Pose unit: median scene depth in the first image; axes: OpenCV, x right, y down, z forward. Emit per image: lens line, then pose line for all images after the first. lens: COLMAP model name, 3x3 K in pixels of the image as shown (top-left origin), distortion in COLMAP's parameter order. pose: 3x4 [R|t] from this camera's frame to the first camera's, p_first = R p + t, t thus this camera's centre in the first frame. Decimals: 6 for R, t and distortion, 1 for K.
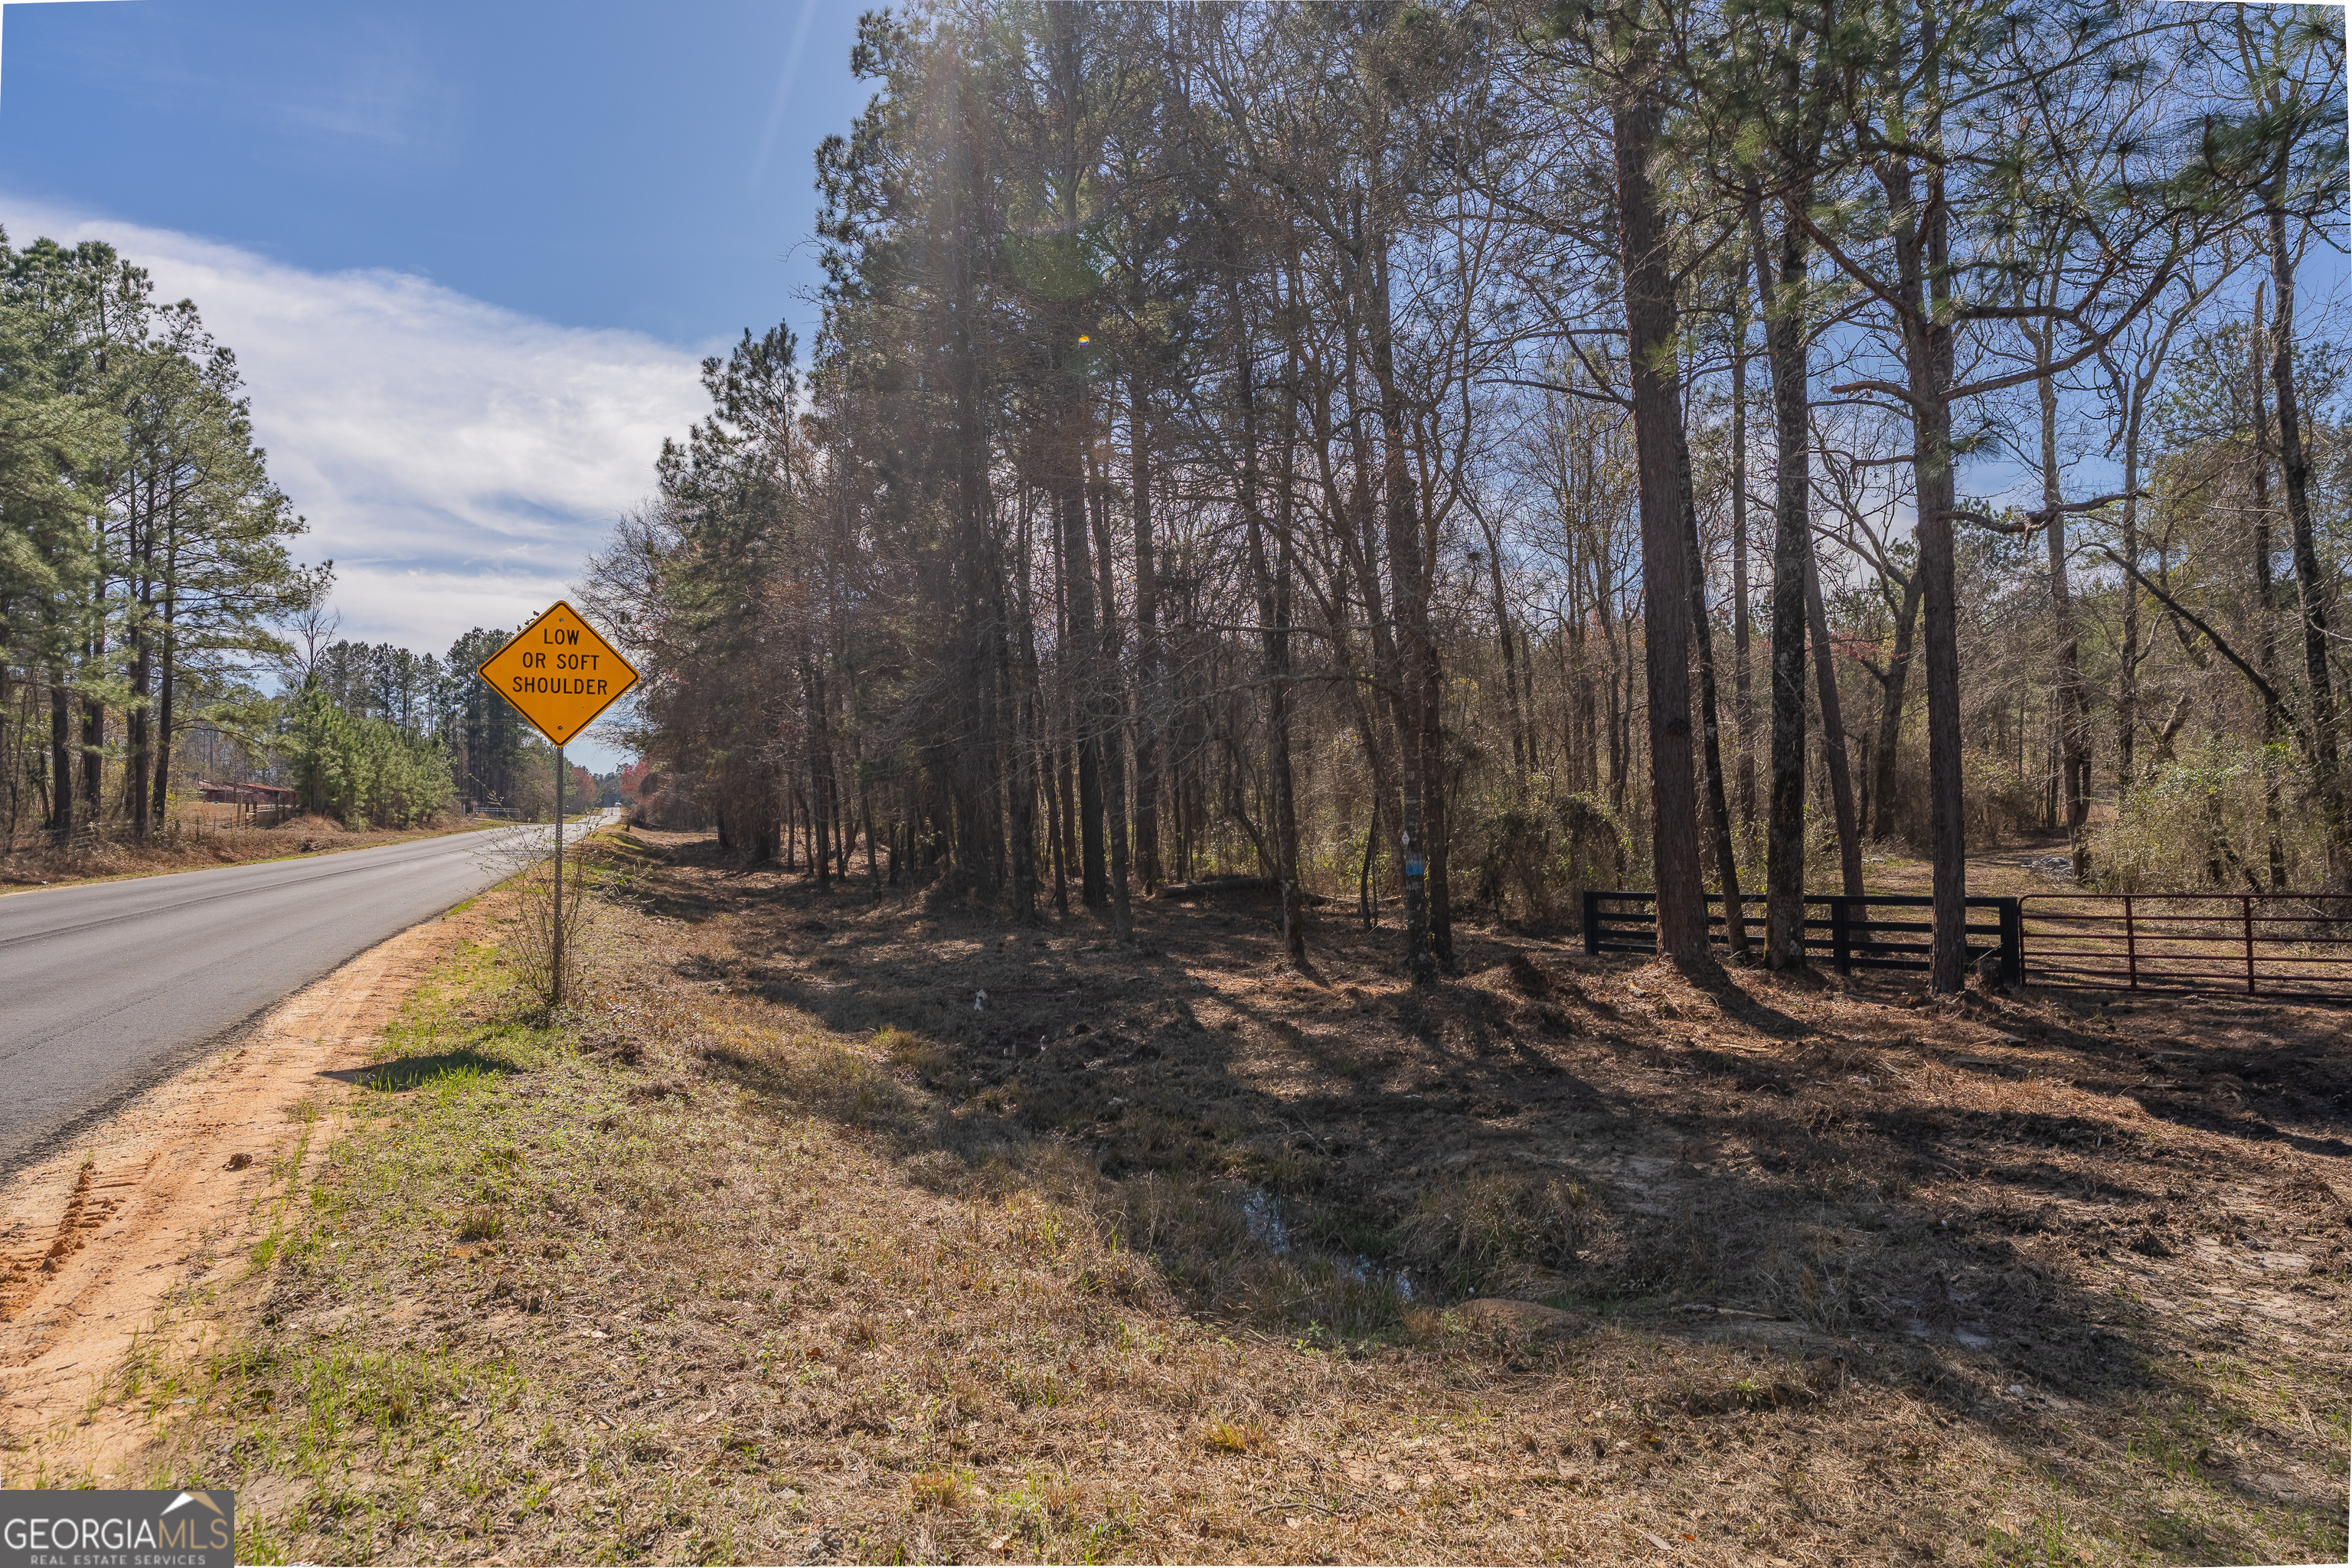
lens RADIAL K [[1268.0, 0, 1176.0], [0, 1268.0, 784.0], [0, 0, 1]] dist [-0.002273, -0.000855]
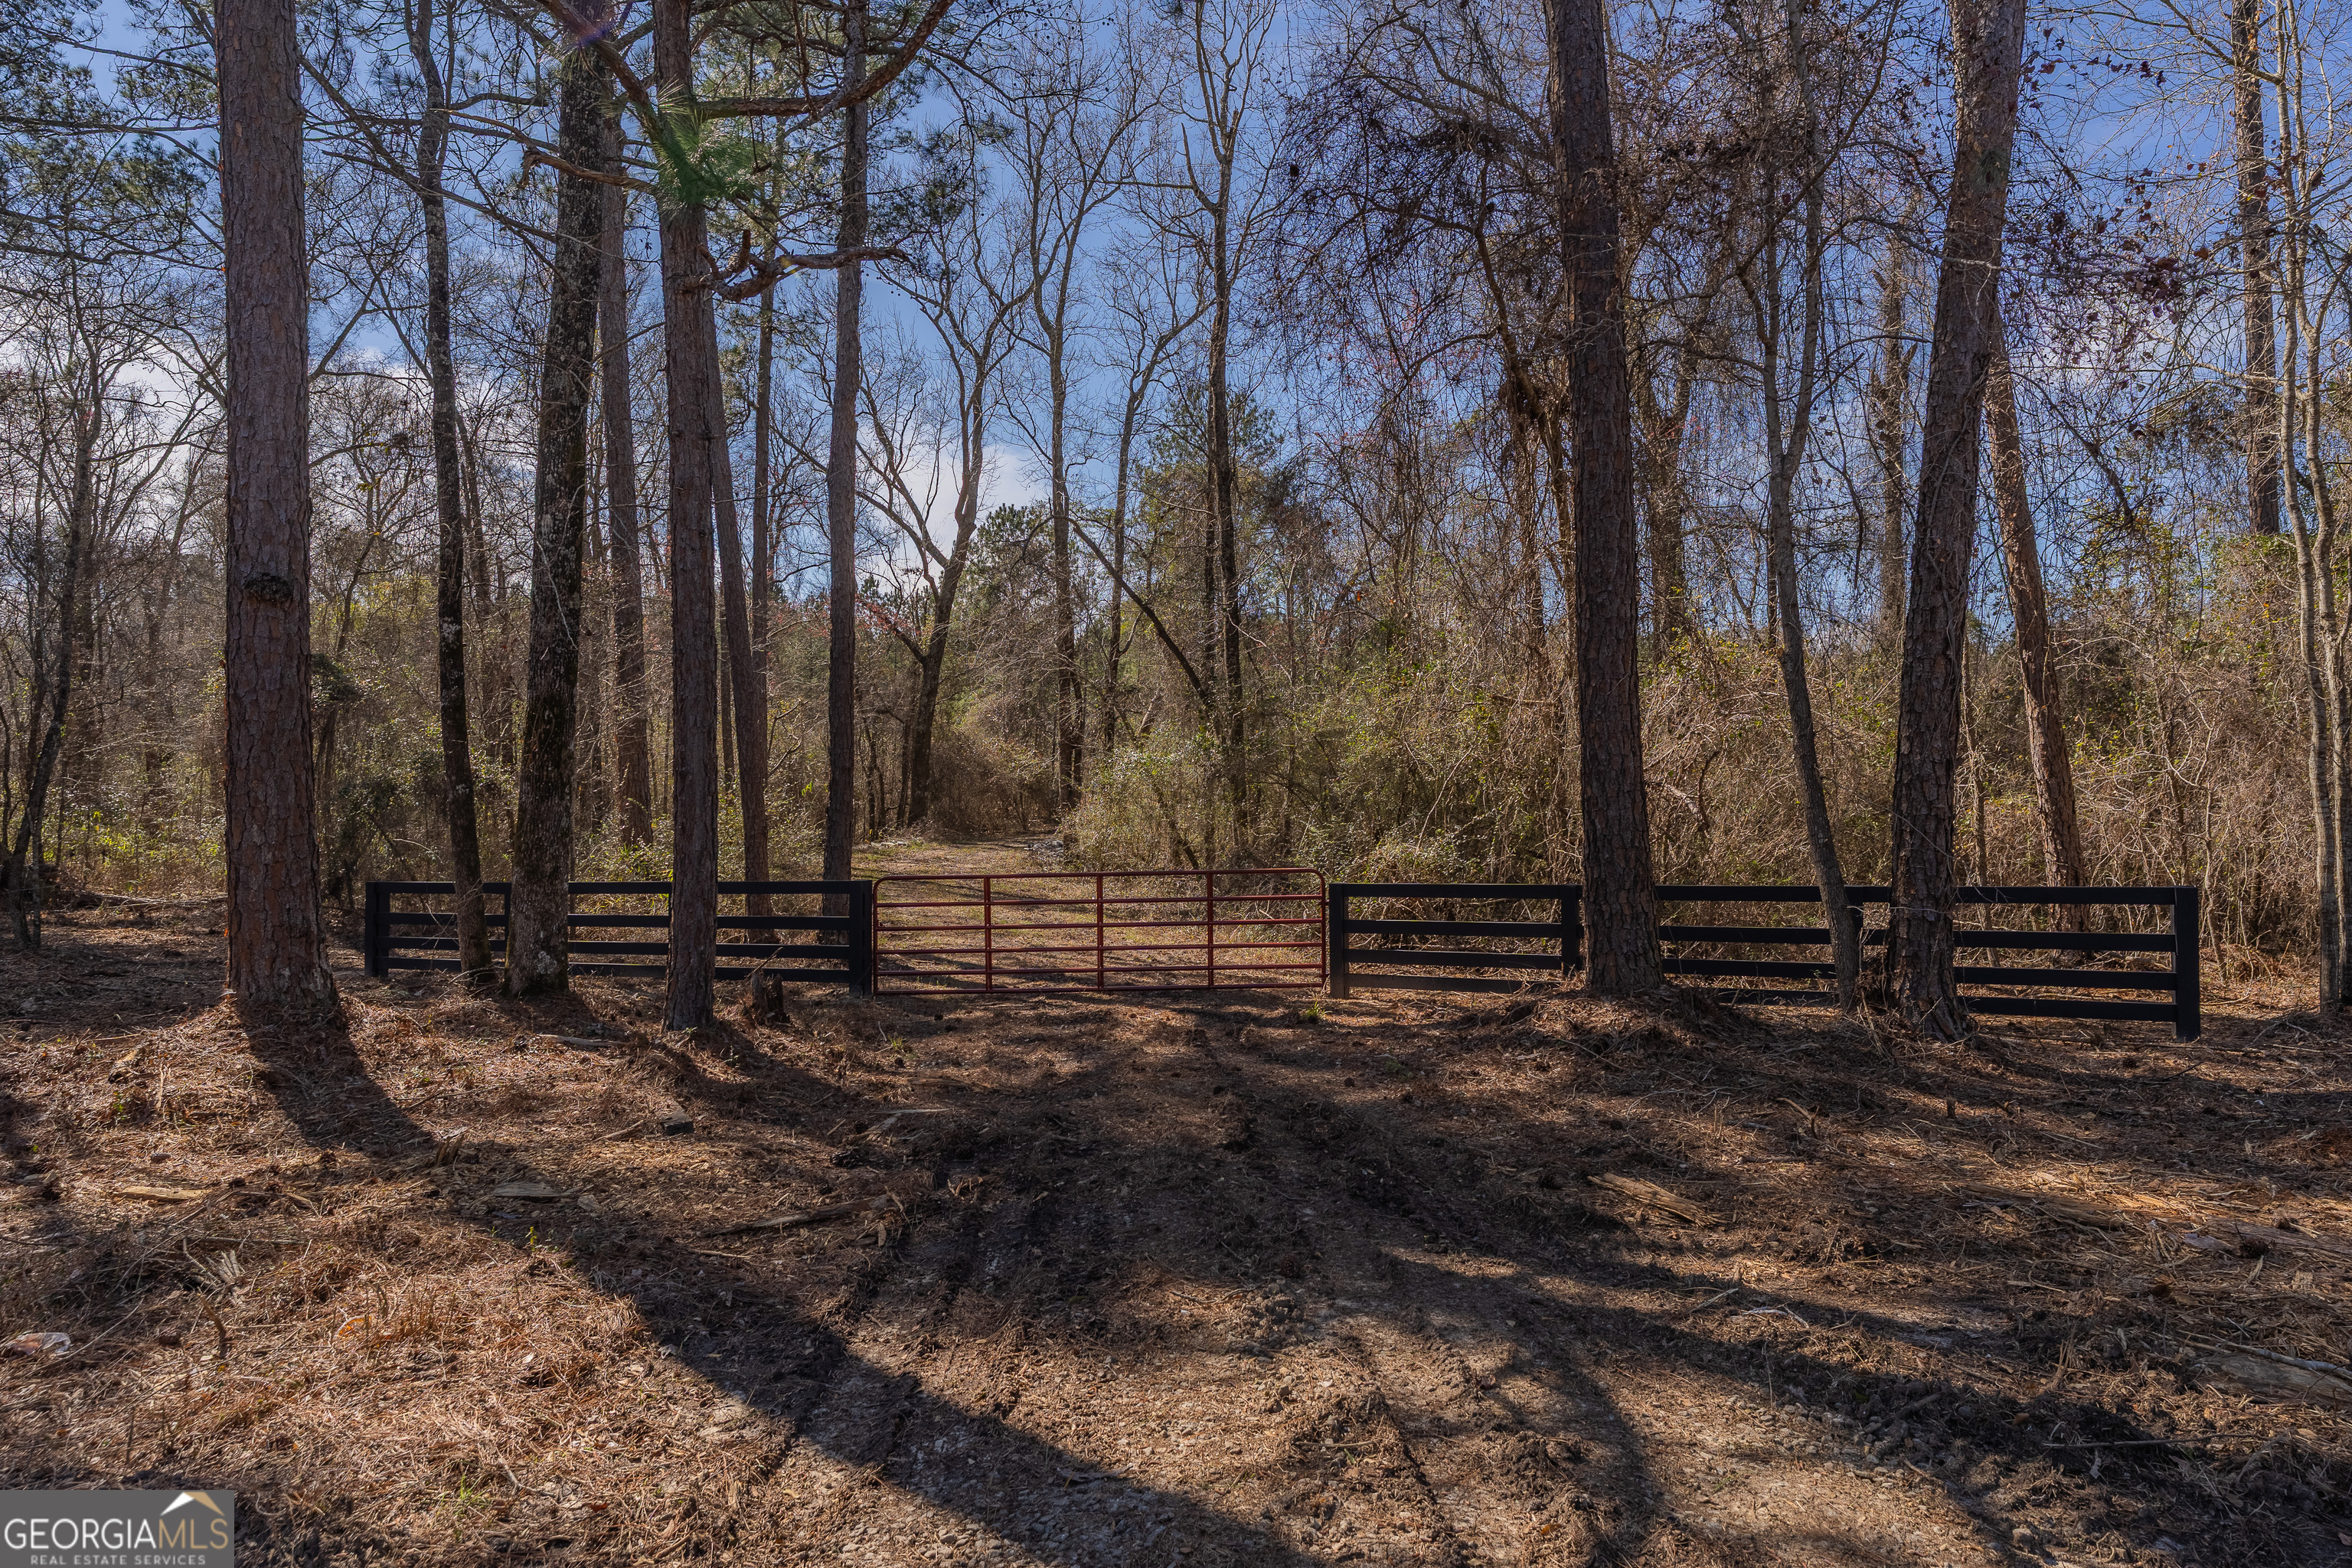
lens RADIAL K [[1268.0, 0, 1176.0], [0, 1268.0, 784.0], [0, 0, 1]] dist [-0.002273, -0.000855]
pose [[0.793803, 0.029468, 0.607461, 0.160979], [-0.034642, 0.999395, -0.003213, 0.012775], [-0.607188, -0.018493, 0.794343, 0.129989]]
